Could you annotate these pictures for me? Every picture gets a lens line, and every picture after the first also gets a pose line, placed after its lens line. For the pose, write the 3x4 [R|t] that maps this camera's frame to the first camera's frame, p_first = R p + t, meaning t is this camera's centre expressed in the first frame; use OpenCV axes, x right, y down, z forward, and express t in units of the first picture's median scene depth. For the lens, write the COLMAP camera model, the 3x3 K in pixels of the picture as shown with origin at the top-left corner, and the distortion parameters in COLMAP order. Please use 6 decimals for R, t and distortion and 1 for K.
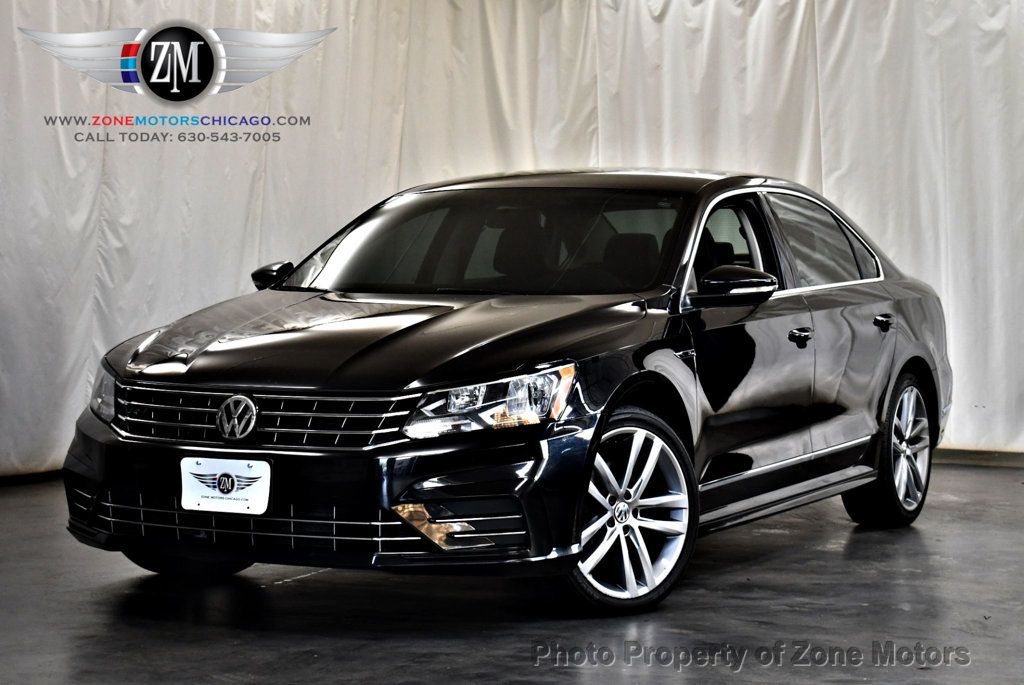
lens RADIAL K [[2274.3, 0, 512.0], [0, 2274.3, 342.5], [0, 0, 1]] dist [-0.026993, -0.129878]
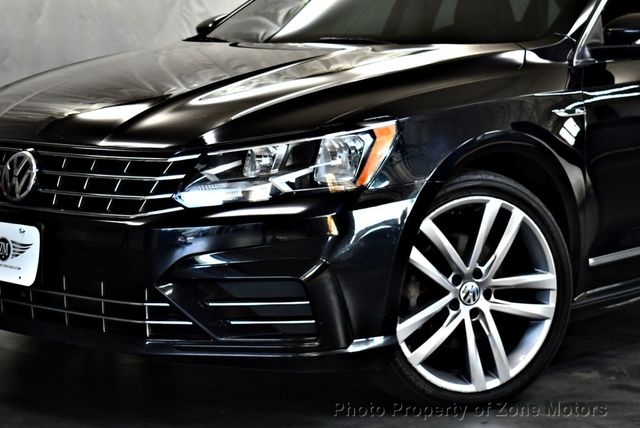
lens RADIAL K [[1506.8, 0, 320.0], [0, 1506.8, 214.0], [0, 0, 1]] dist [-0.004081, -0.107299]
pose [[0.967876, 0.031727, -0.249416, 0.136447], [-0.012335, 0.996804, 0.078932, -0.000377], [0.251124, -0.073320, 0.965174, 0.433625]]
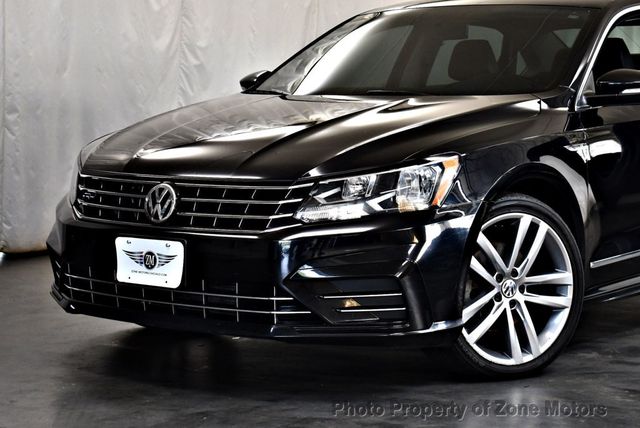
lens RADIAL K [[1506.8, 0, 320.0], [0, 1506.8, 214.0], [0, 0, 1]] dist [-0.004081, -0.107299]
pose [[0.983974, 0.008551, -0.178108, 0.089231], [0.000622, 0.998679, 0.051384, -0.000365], [0.178312, -0.050671, 0.982669, 0.254827]]
